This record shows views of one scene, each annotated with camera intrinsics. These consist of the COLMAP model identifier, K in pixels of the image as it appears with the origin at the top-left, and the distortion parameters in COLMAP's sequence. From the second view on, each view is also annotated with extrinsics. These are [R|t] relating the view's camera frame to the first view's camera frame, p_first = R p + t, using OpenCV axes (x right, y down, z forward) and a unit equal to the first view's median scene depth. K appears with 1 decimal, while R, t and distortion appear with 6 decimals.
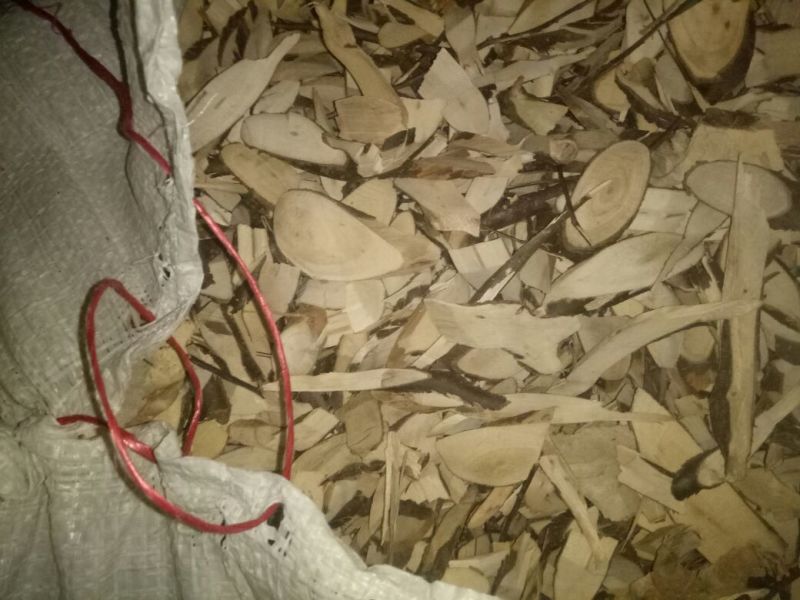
lens RADIAL K [[615.6, 0, 408.6], [0, 615.6, 303.4], [0, 0, 1]] dist [0.055074, -0.070378]
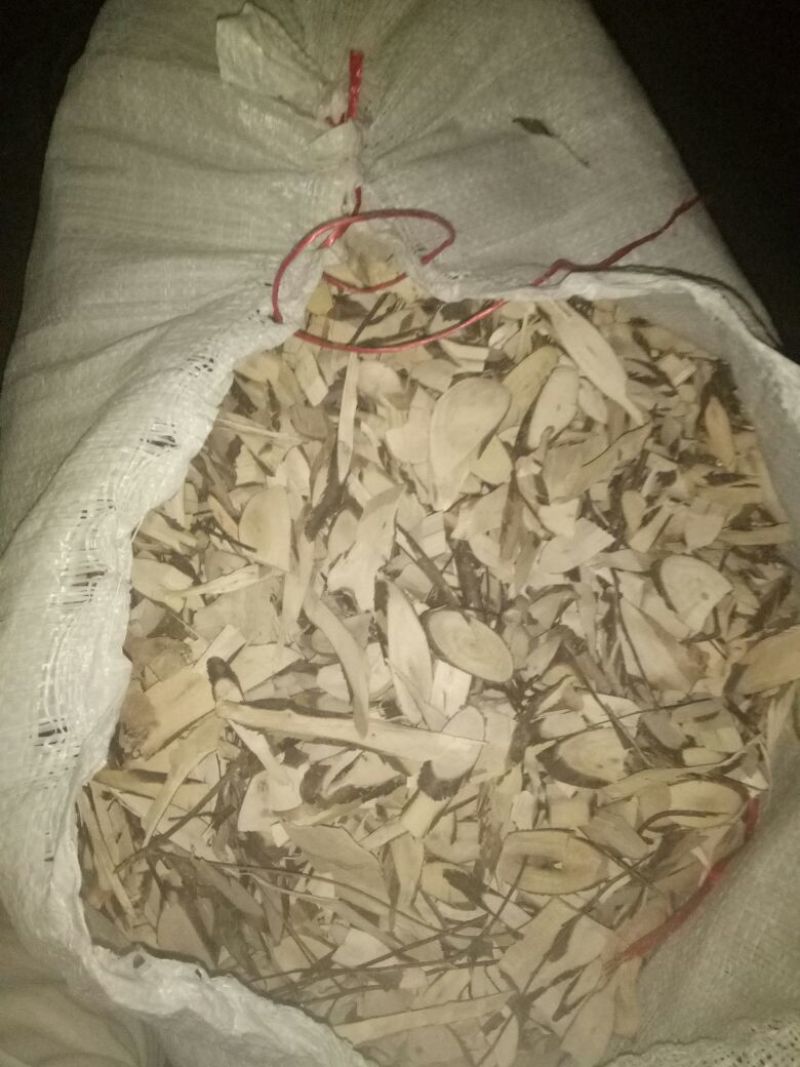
lens RADIAL K [[806.9, 0, 400.0], [0, 806.9, 533.5], [0, 0, 1]] dist [0.059889, -0.083104]
pose [[-0.148348, 0.980503, -0.128867, 0.318535], [-0.988867, -0.148609, 0.007641, -0.022007], [-0.011659, 0.128566, 0.991632, -0.540105]]
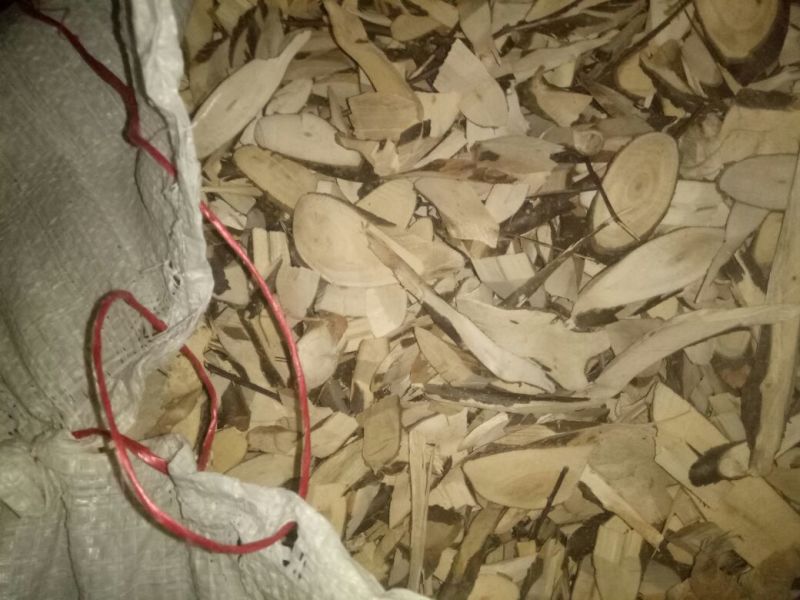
lens RADIAL K [[605.0, 0, 409.9], [0, 605.0, 301.9], [0, 0, 1]] dist [0.059889, -0.083104]
pose [[0.998775, -0.025494, -0.042421, 0.011828], [0.025813, 0.999642, 0.006993, -0.011222], [0.042227, -0.008079, 0.999075, 0.047863]]
